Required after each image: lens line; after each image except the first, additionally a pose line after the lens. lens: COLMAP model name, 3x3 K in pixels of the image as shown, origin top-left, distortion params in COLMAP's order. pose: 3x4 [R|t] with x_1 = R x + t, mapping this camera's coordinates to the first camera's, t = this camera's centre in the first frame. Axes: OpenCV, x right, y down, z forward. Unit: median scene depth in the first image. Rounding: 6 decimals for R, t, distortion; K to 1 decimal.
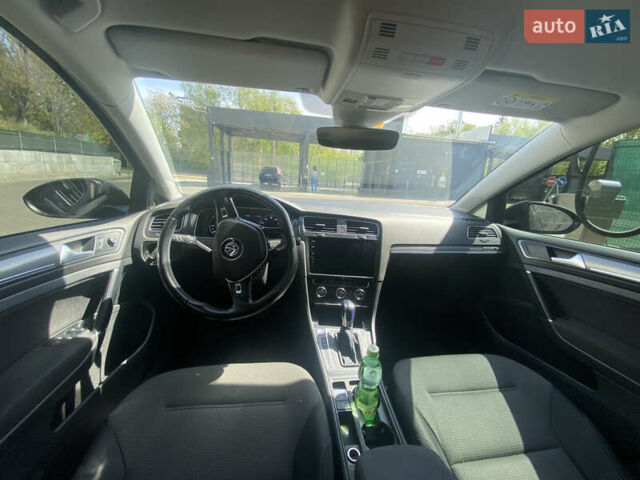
lens RADIAL K [[271.6, 0, 320.0], [0, 271.6, 240.0], [0, 0, 1]] dist [-0.000266, -0.000106]
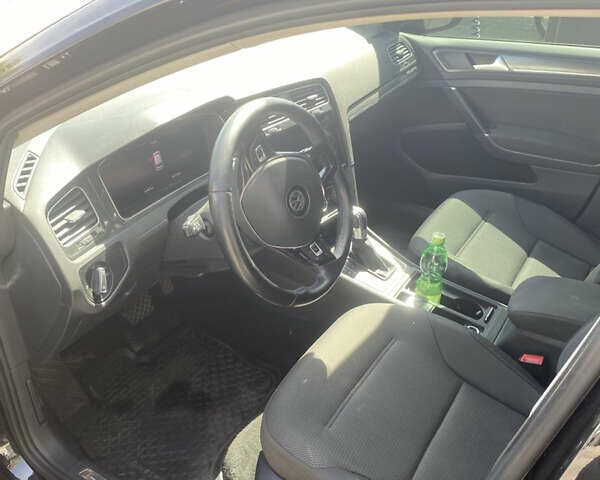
lens RADIAL K [[603.7, 0, 276.2], [0, 603.7, 234.0], [0, 0, 1]] dist [0.115217, -0.108660]
pose [[0.659710, -0.440921, 0.608582, -1.085413], [0.209680, 0.885634, 0.414351, -0.434859], [-0.721677, -0.145744, 0.676714, 0.027413]]
